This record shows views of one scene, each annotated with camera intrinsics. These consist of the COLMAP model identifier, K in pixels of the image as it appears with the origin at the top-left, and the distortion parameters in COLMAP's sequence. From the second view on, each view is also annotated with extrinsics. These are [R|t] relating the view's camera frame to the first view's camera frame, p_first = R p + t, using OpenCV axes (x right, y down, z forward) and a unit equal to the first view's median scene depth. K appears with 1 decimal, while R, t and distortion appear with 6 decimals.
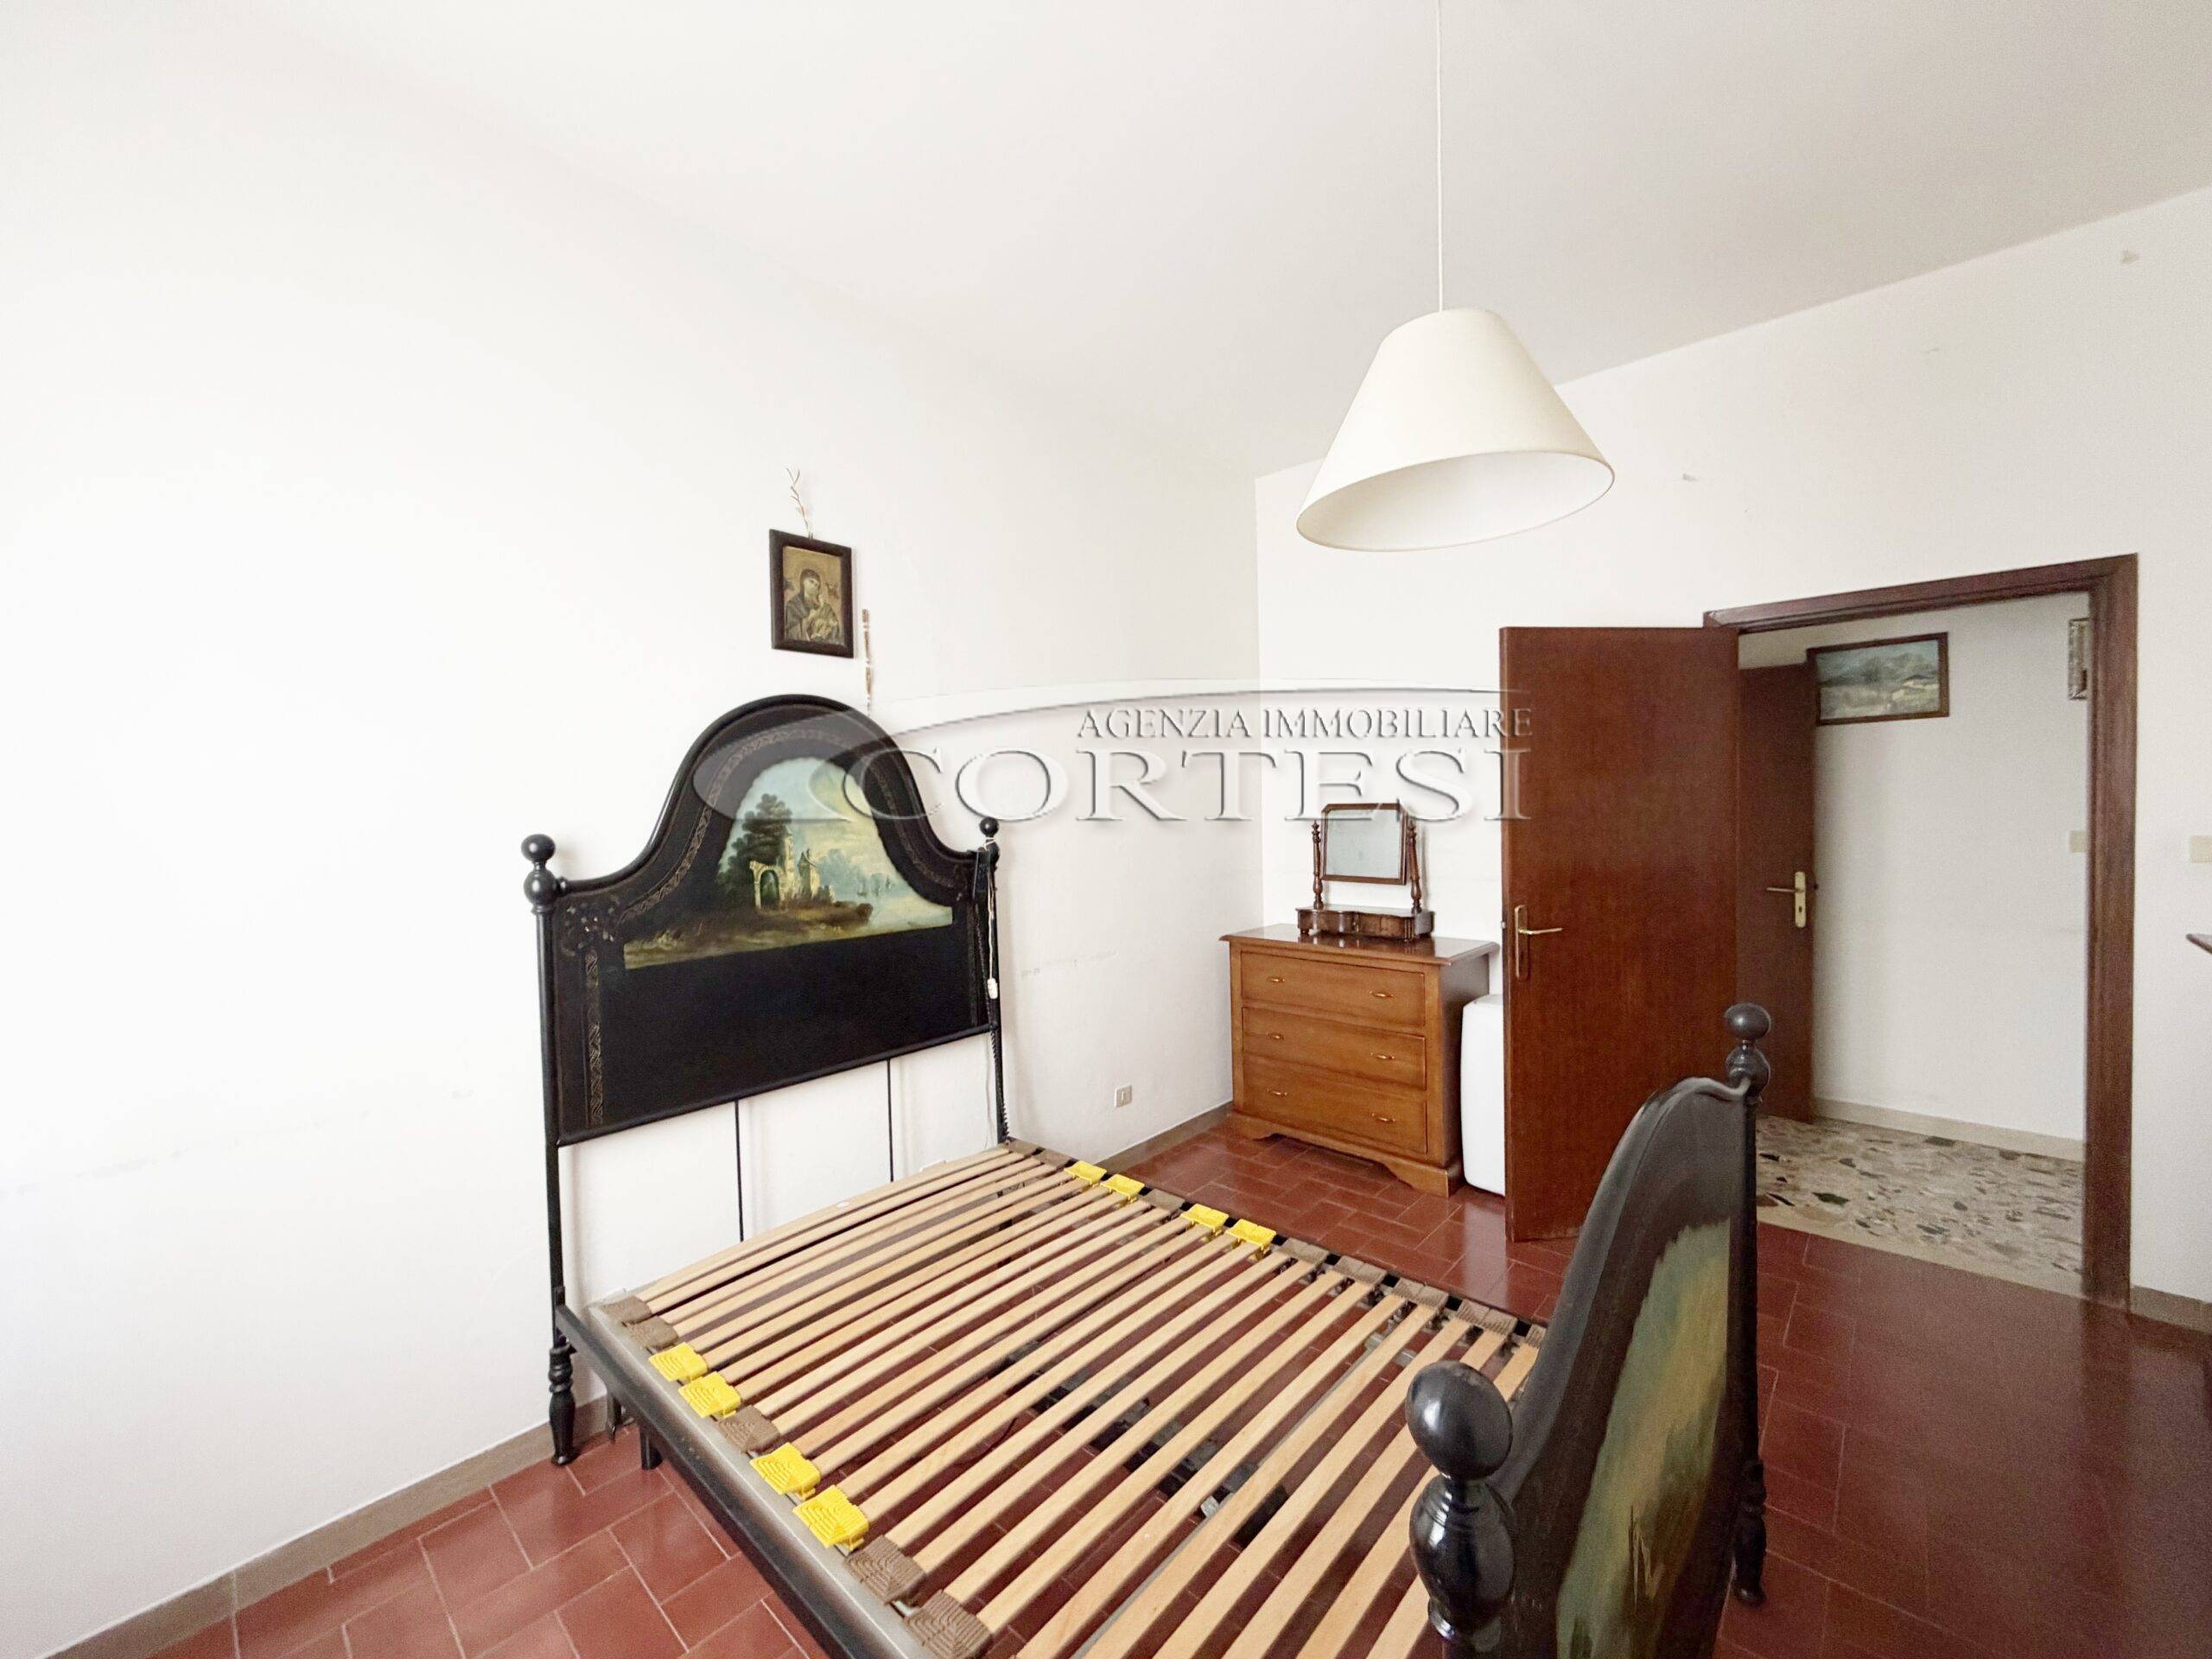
lens RADIAL K [[879.8, 0, 1099.4], [0, 879.8, 827.8], [0, 0, 1]] dist [-0.000703, 0.000143]
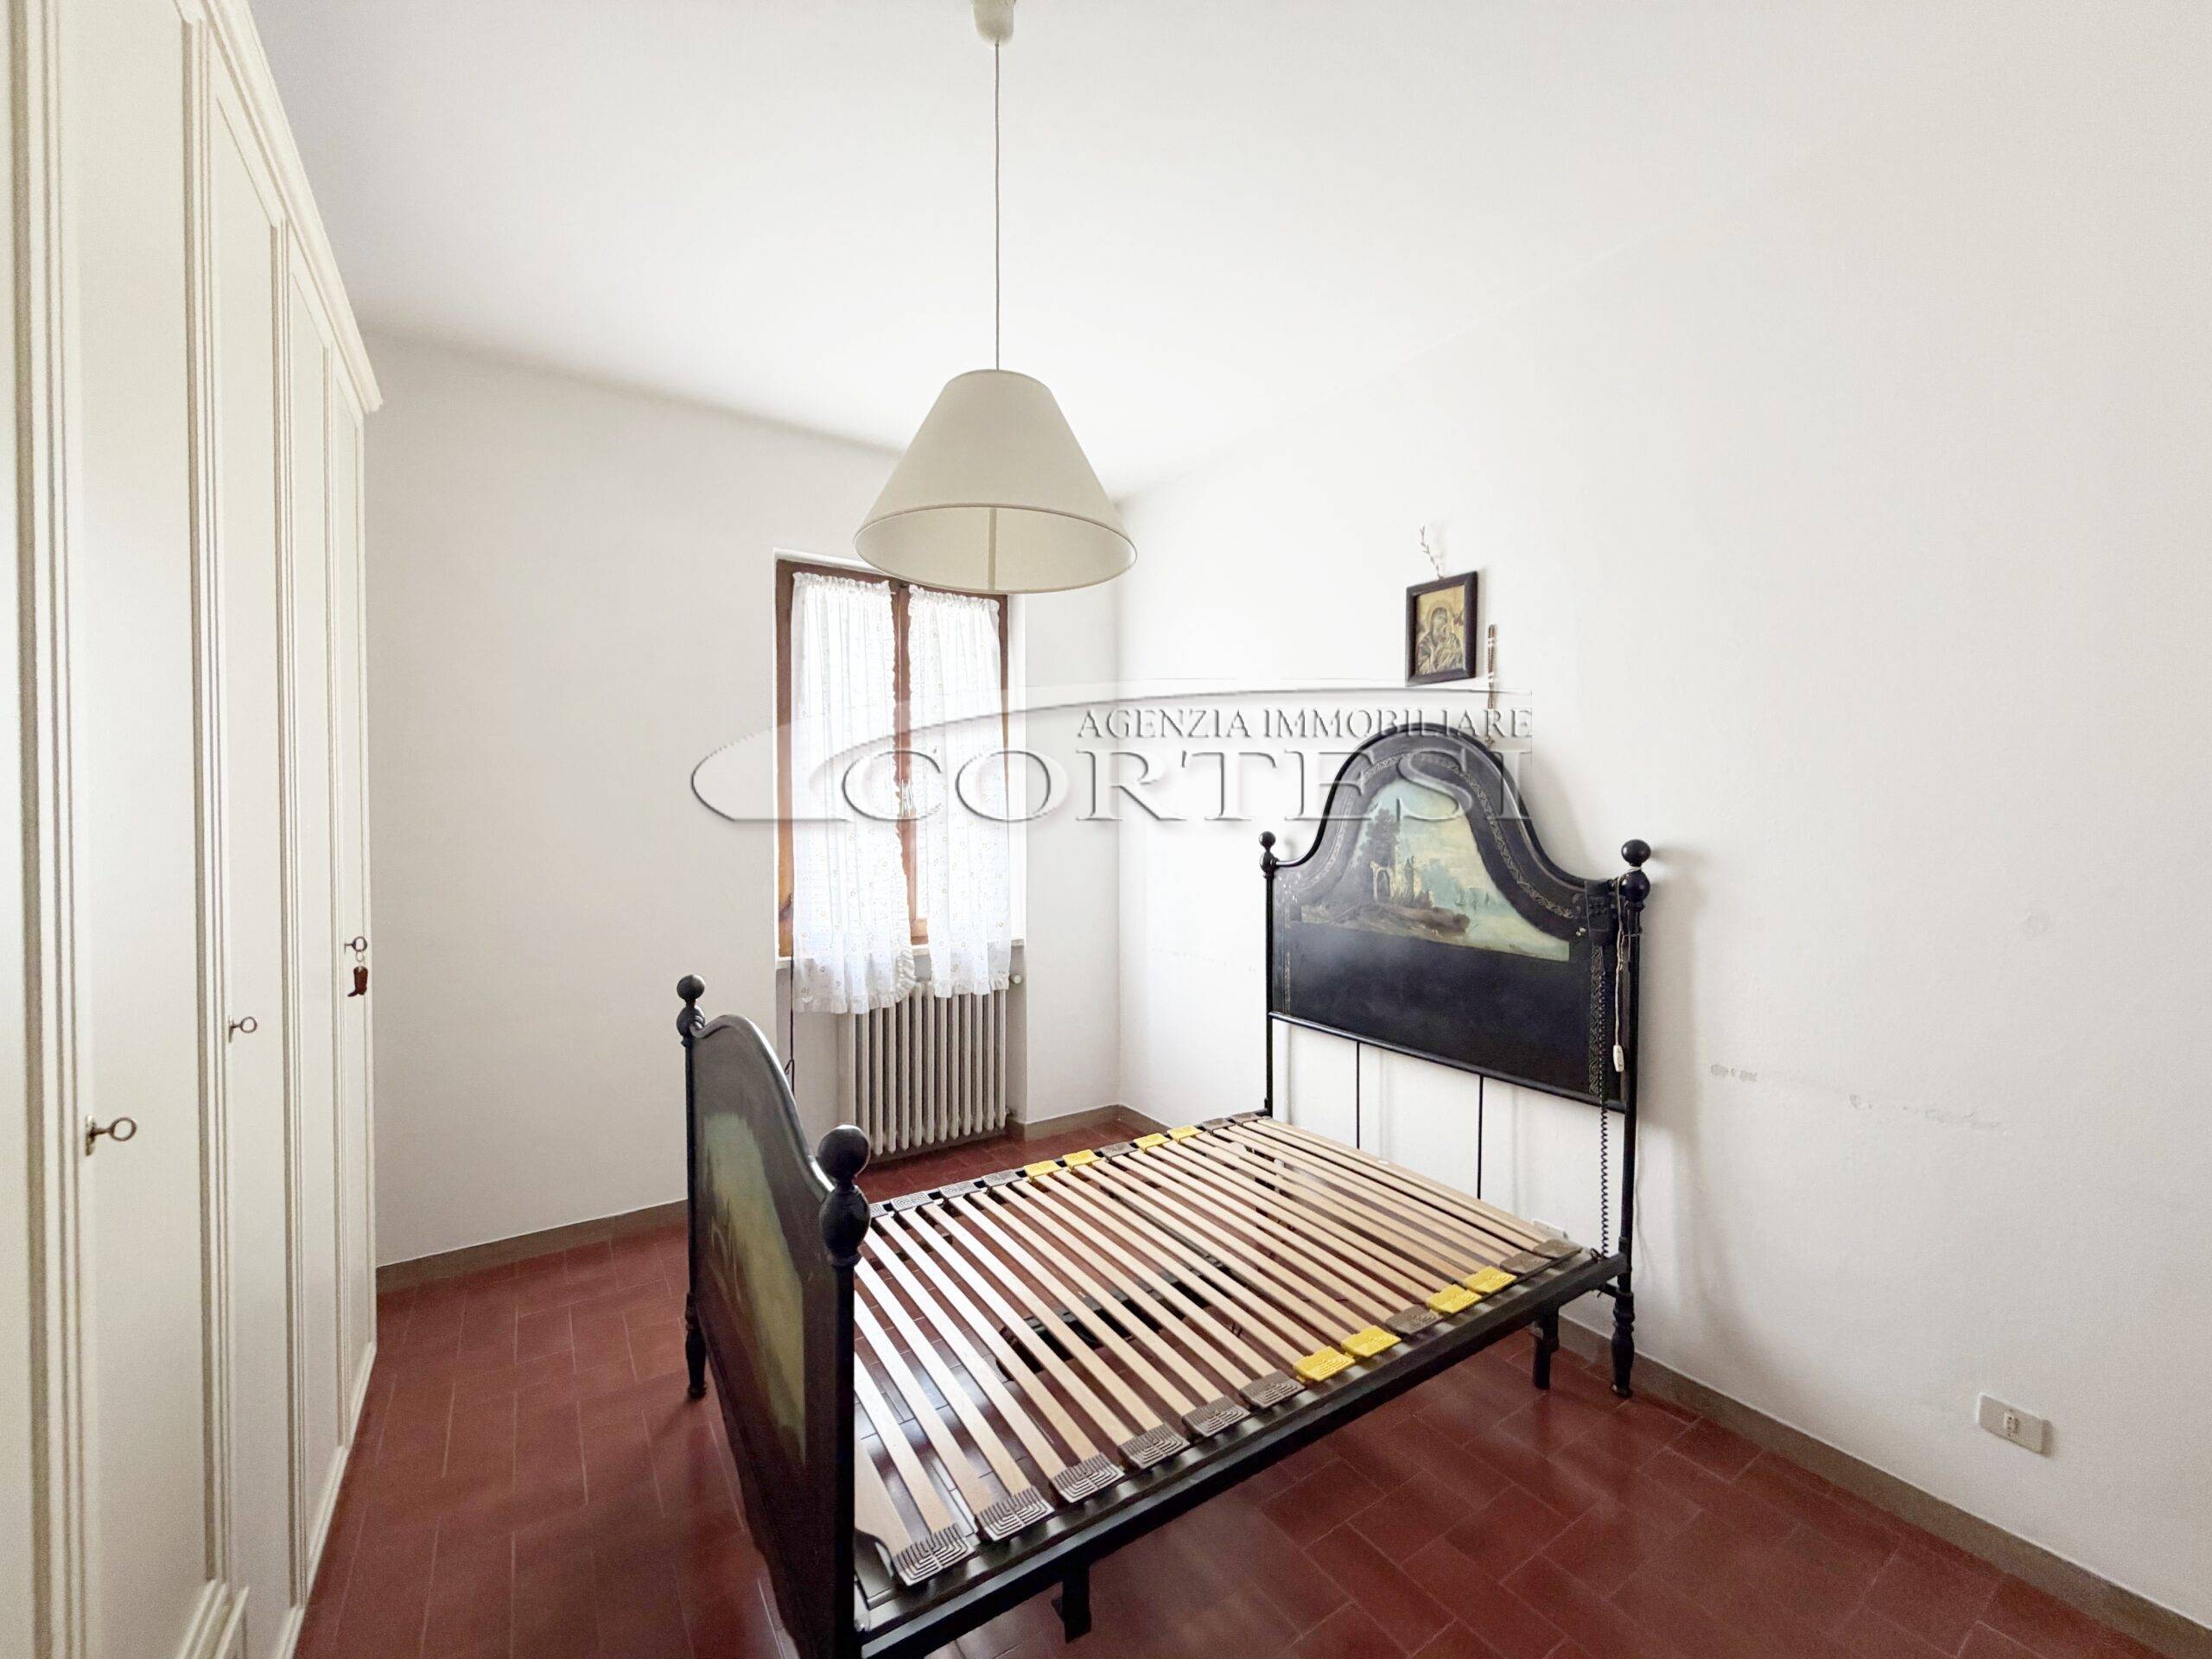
lens RADIAL K [[879.8, 0, 1099.4], [0, 879.8, 827.8], [0, 0, 1]] dist [-0.000703, 0.000143]
pose [[-0.246347, 0.040146, -0.968350, 0.864899], [-0.021949, 0.998654, 0.046987, -0.057124], [0.968933, 0.032829, -0.245135, 0.860681]]
